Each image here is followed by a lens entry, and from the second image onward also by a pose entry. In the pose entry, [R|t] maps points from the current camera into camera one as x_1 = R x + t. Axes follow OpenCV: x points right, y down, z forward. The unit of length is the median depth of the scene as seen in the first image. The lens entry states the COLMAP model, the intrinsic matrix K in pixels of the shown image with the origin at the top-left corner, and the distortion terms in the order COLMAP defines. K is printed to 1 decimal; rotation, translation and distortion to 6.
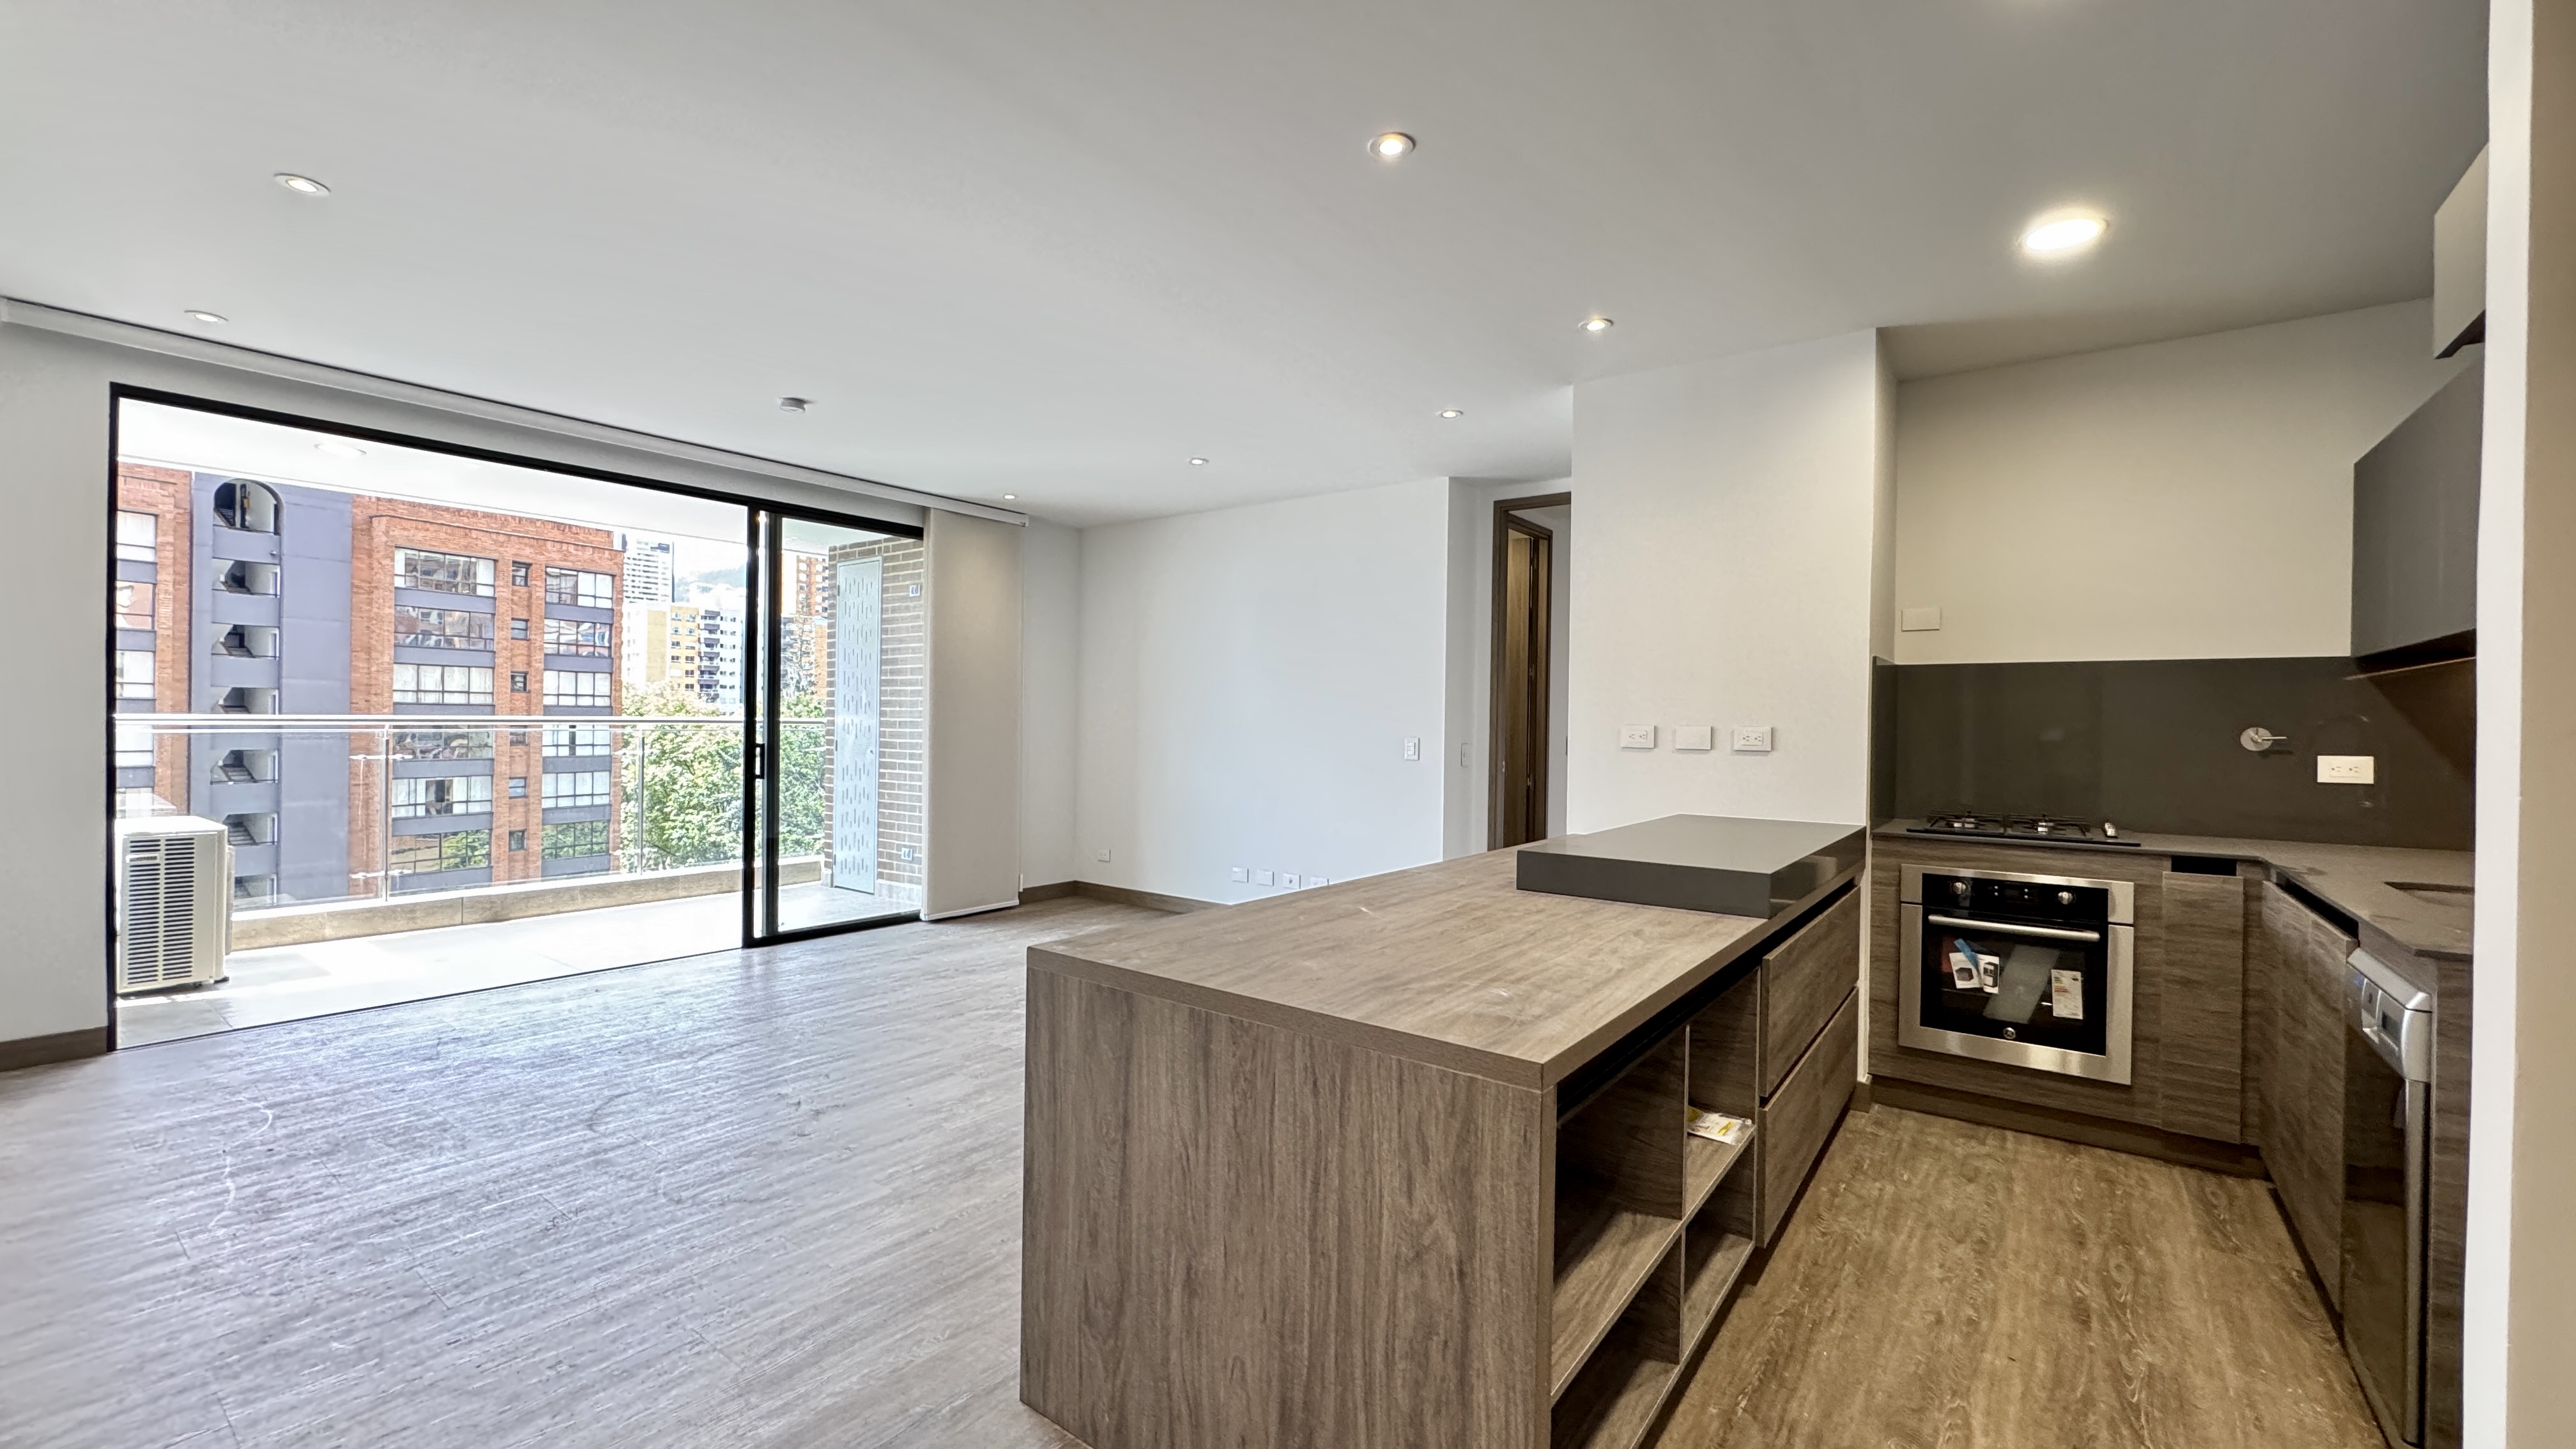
lens RADIAL K [[1027.8, 0, 1285.2], [0, 1027.8, 725.2], [0, 0, 1]] dist [-0.003572, 0.000282]
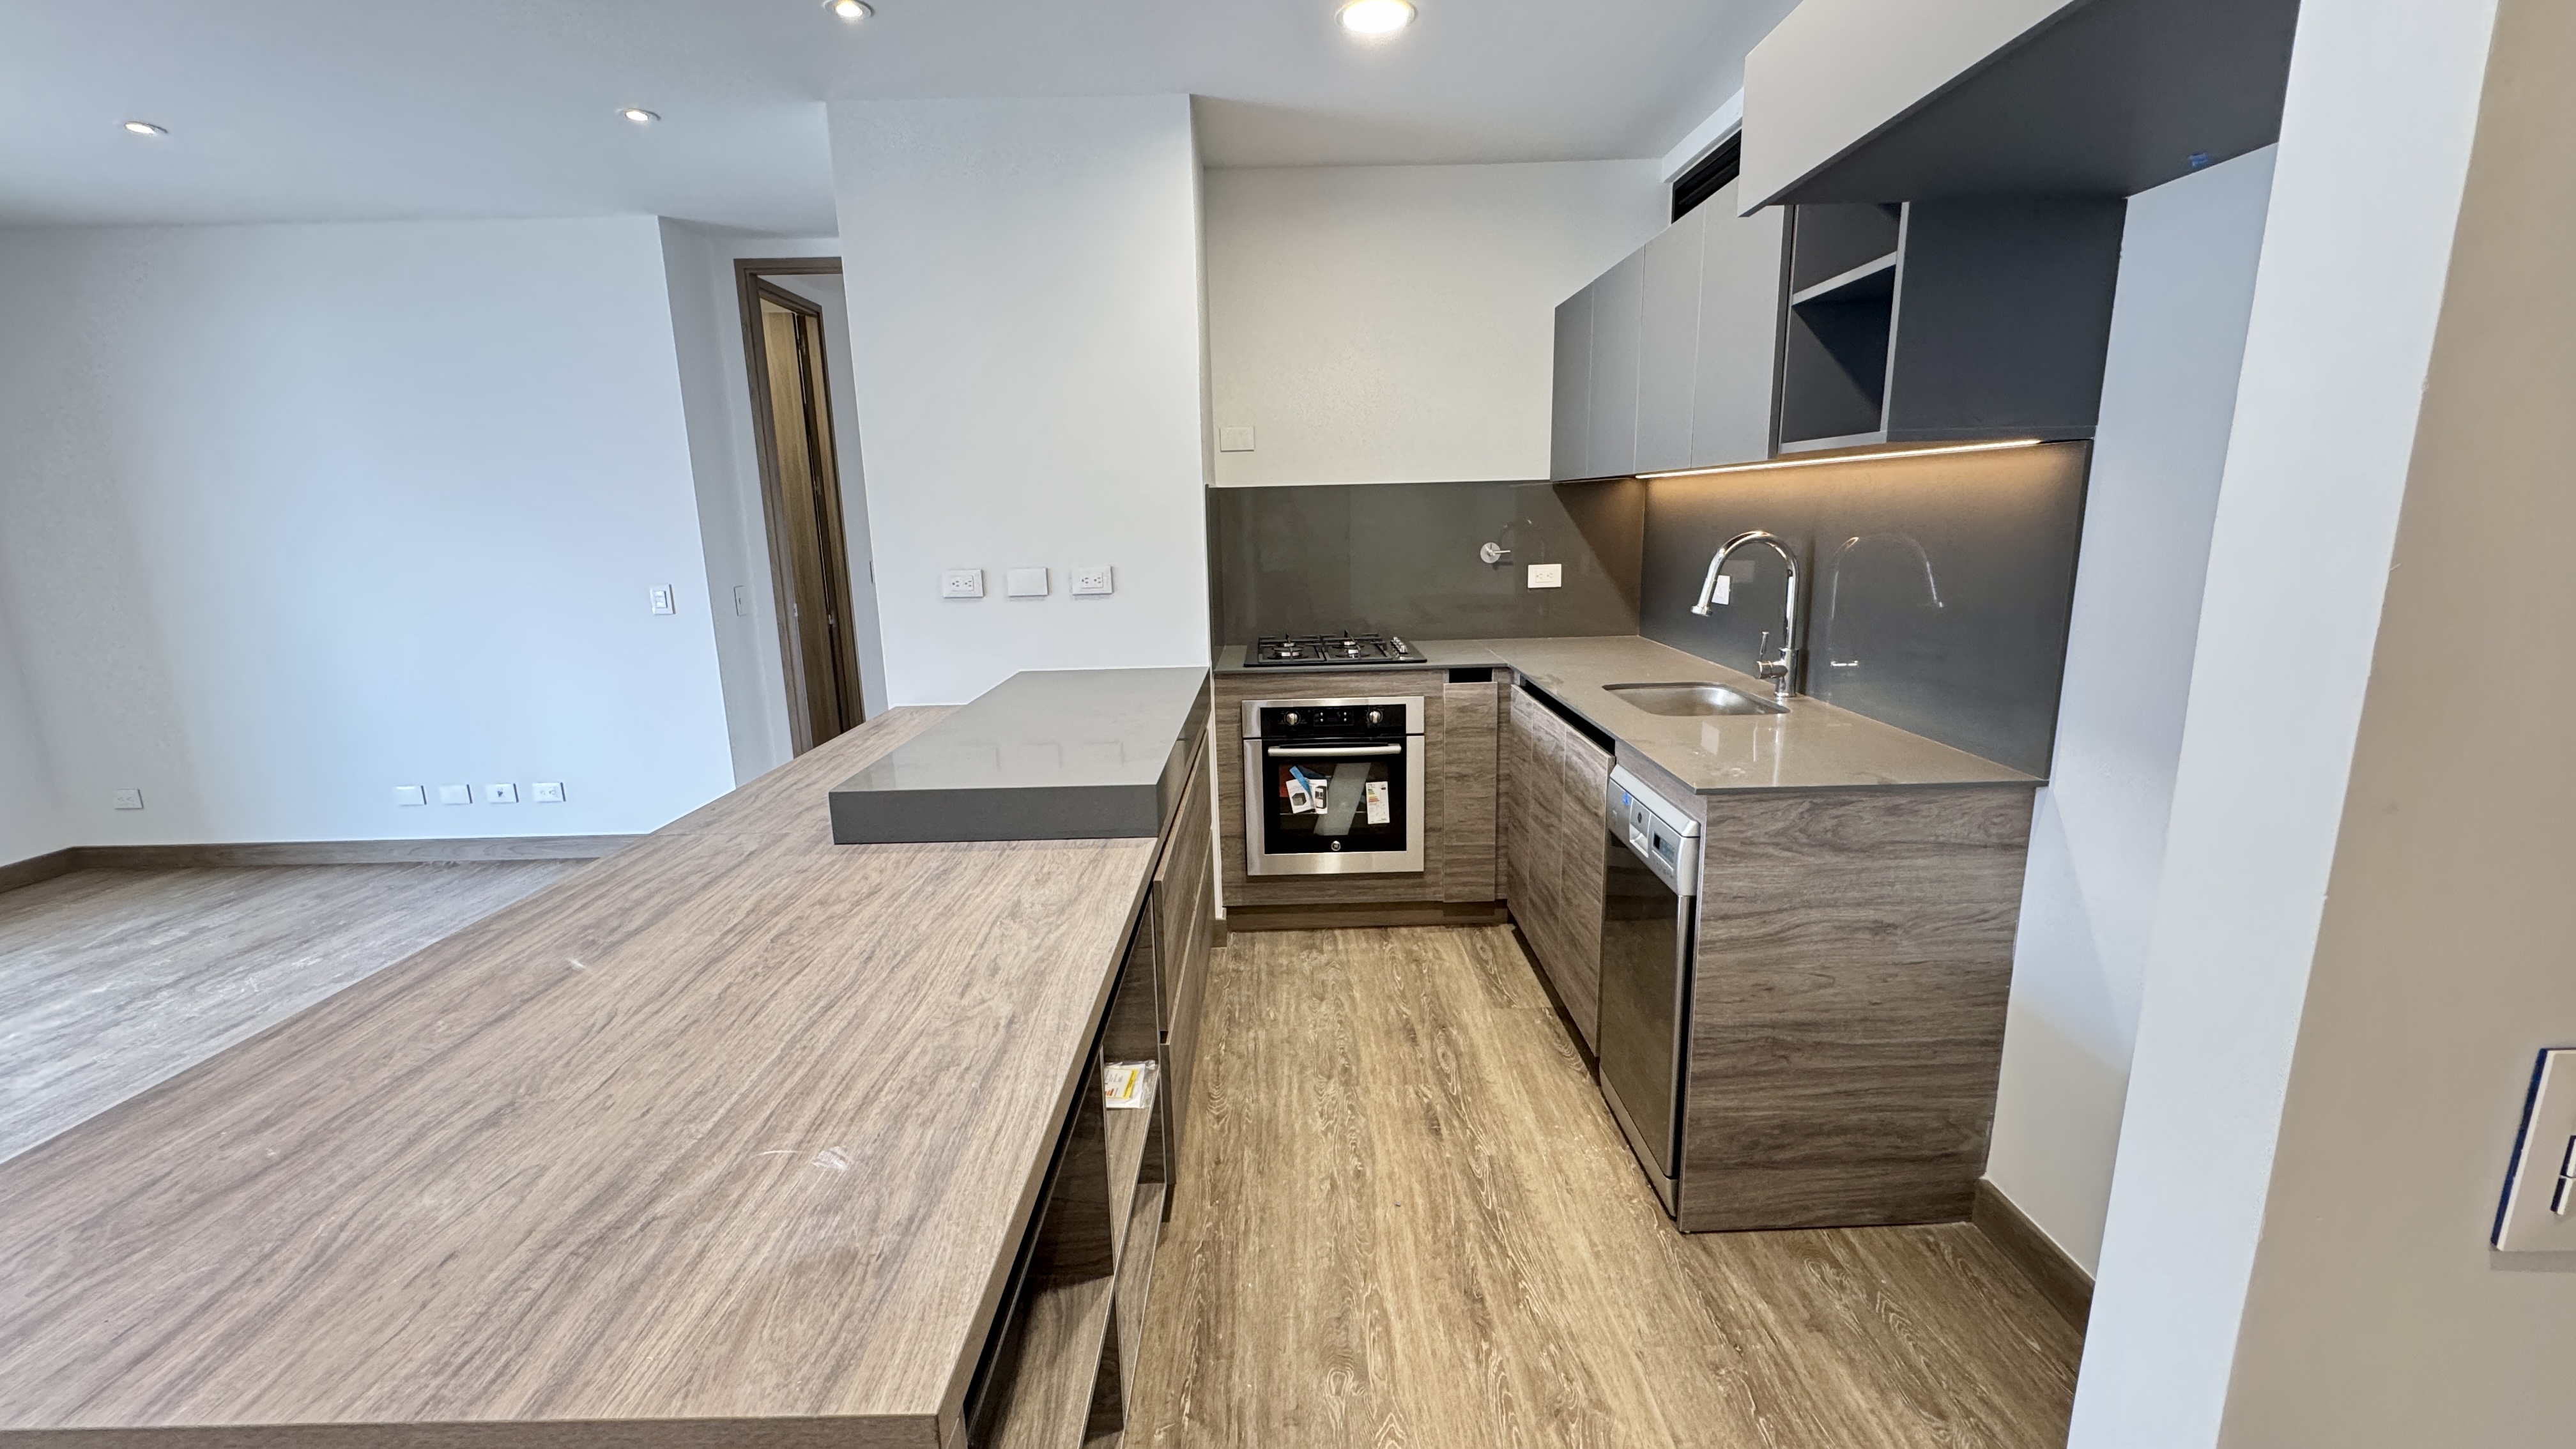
lens RADIAL K [[1027.8, 0, 1285.8], [0, 1027.8, 723.9], [0, 0, 1]] dist [-0.003572, 0.000282]
pose [[0.794864, -0.156064, 0.586375, 0.045048], [0.036546, 0.976918, 0.210466, -0.042109], [-0.605686, -0.145862, 0.782220, 0.171150]]
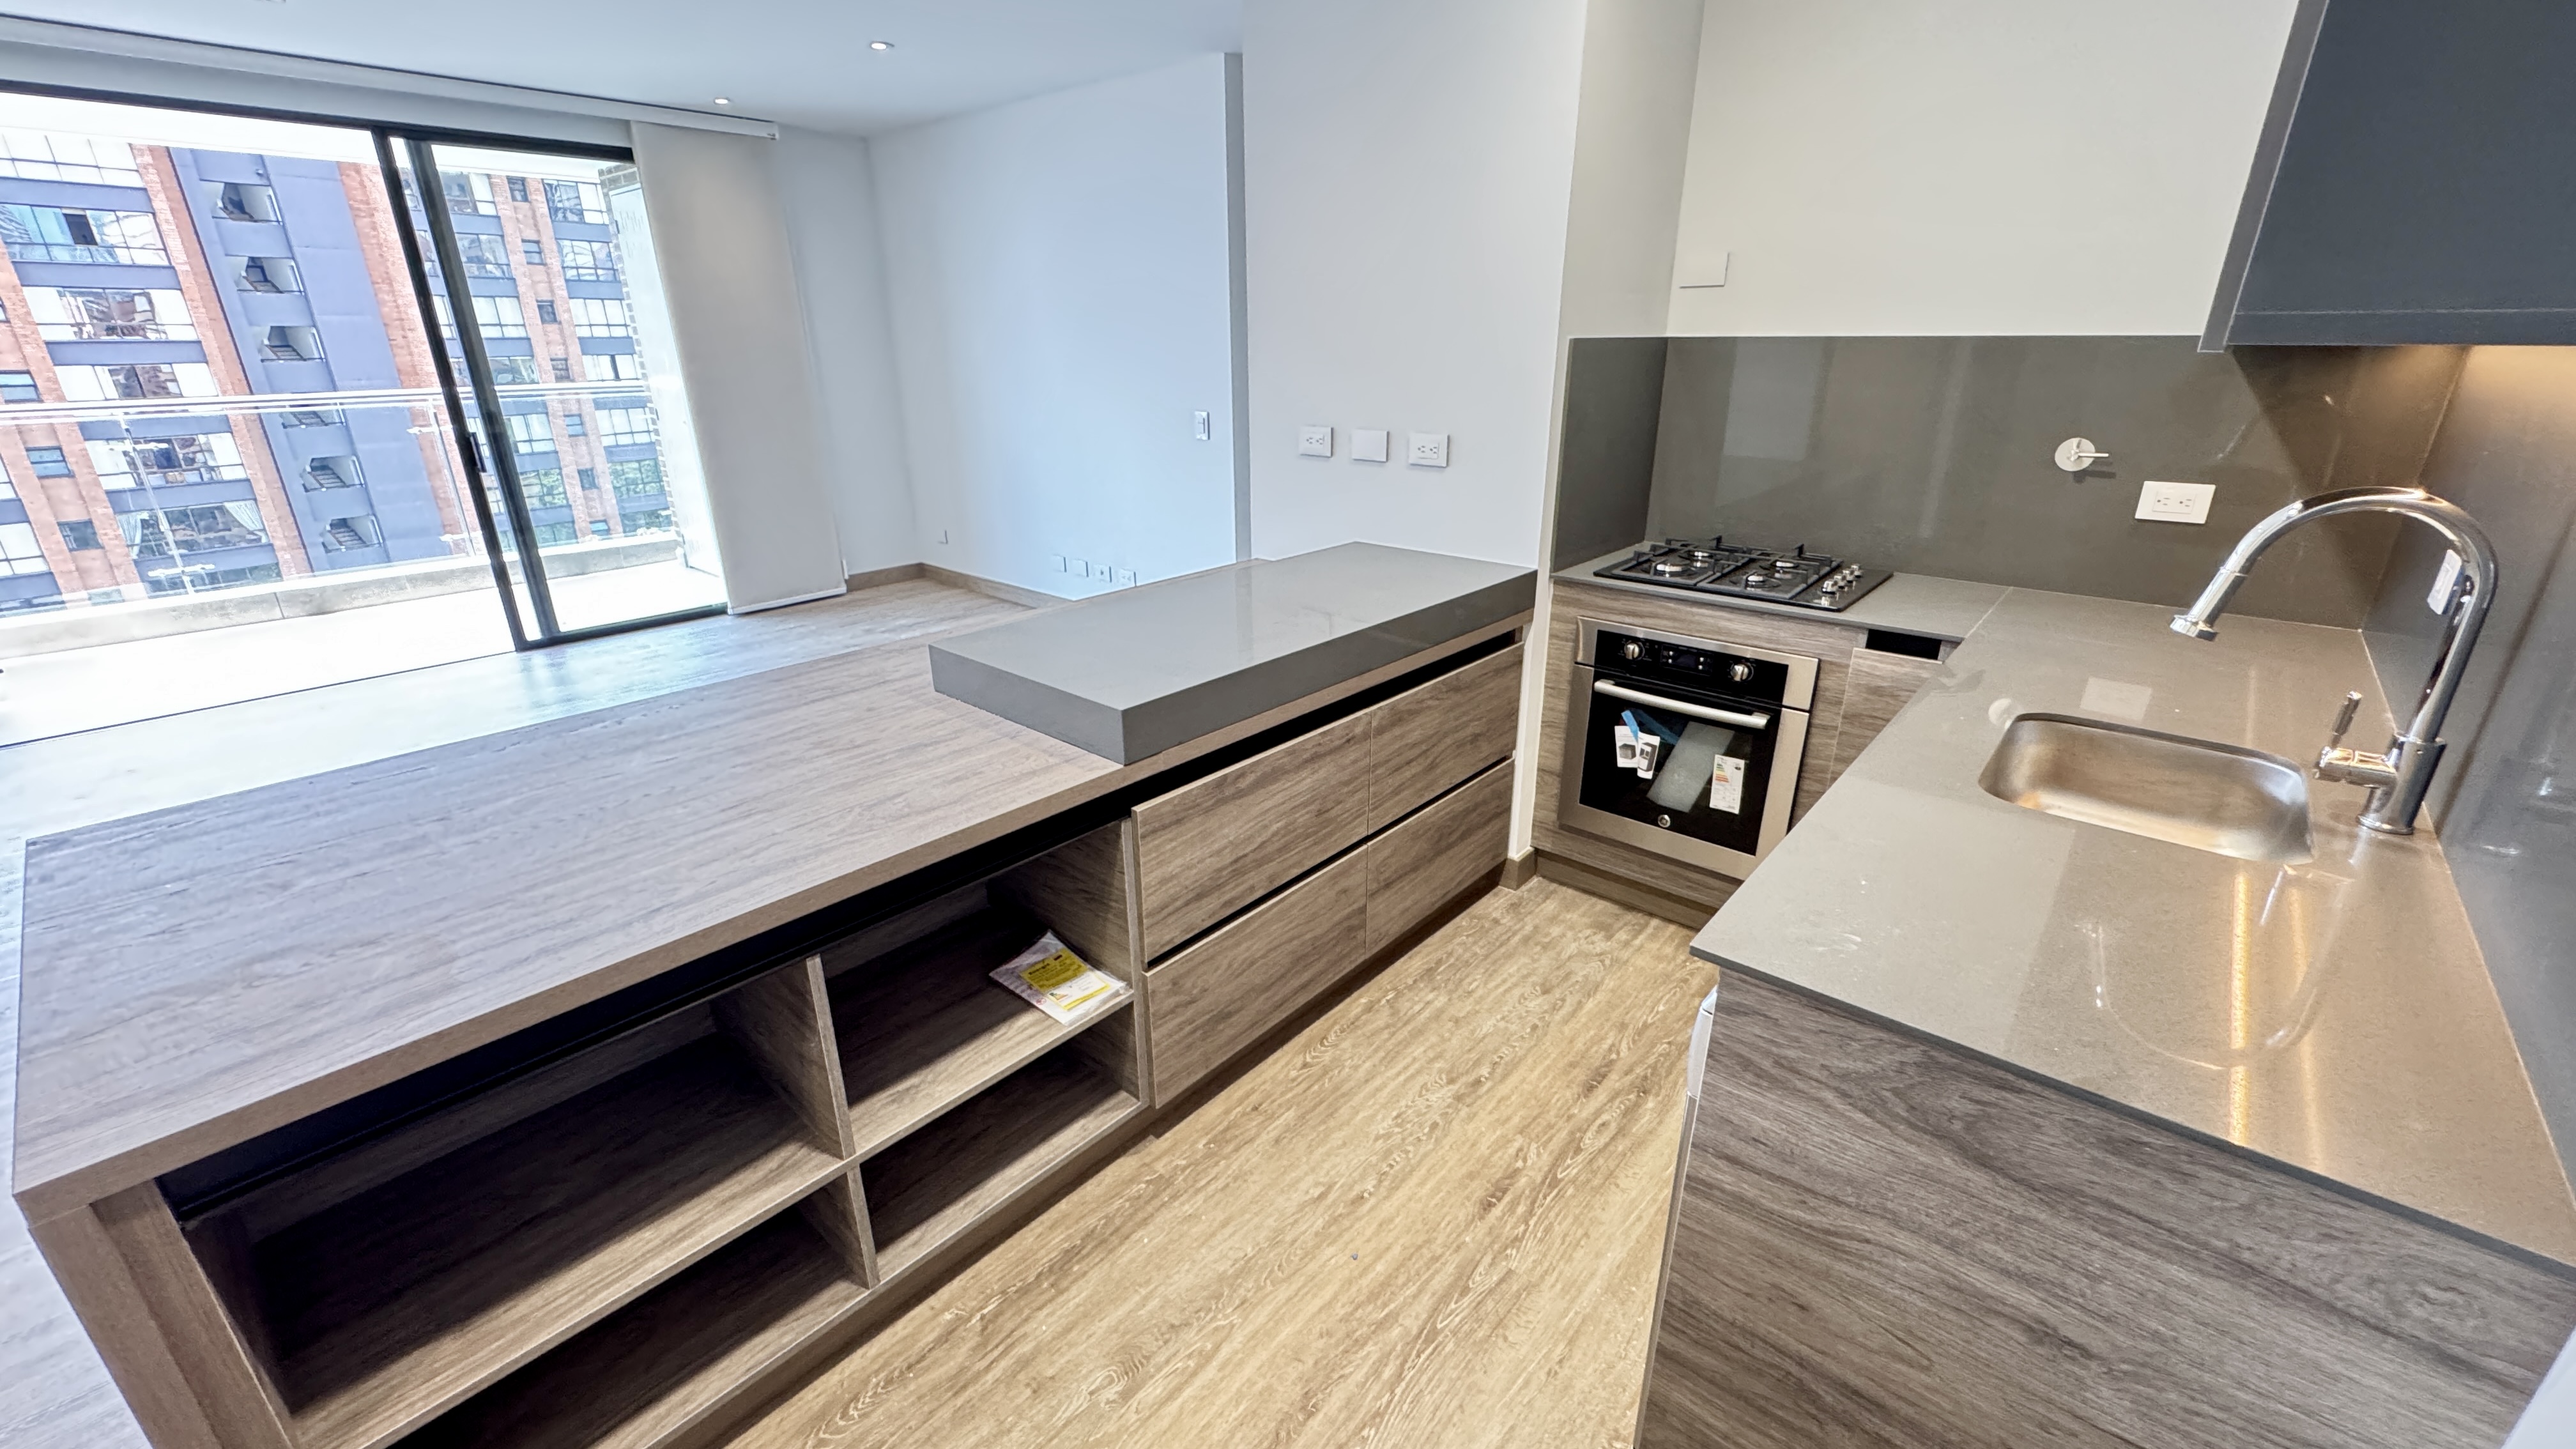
lens RADIAL K [[1027.8, 0, 1286.7], [0, 1027.8, 724.3], [0, 0, 1]] dist [-0.003572, 0.000282]
pose [[0.996954, 0.009149, -0.077456, 0.374764], [0.018657, 0.936291, 0.350730, -0.061076], [0.075731, -0.351107, 0.933268, 0.176214]]
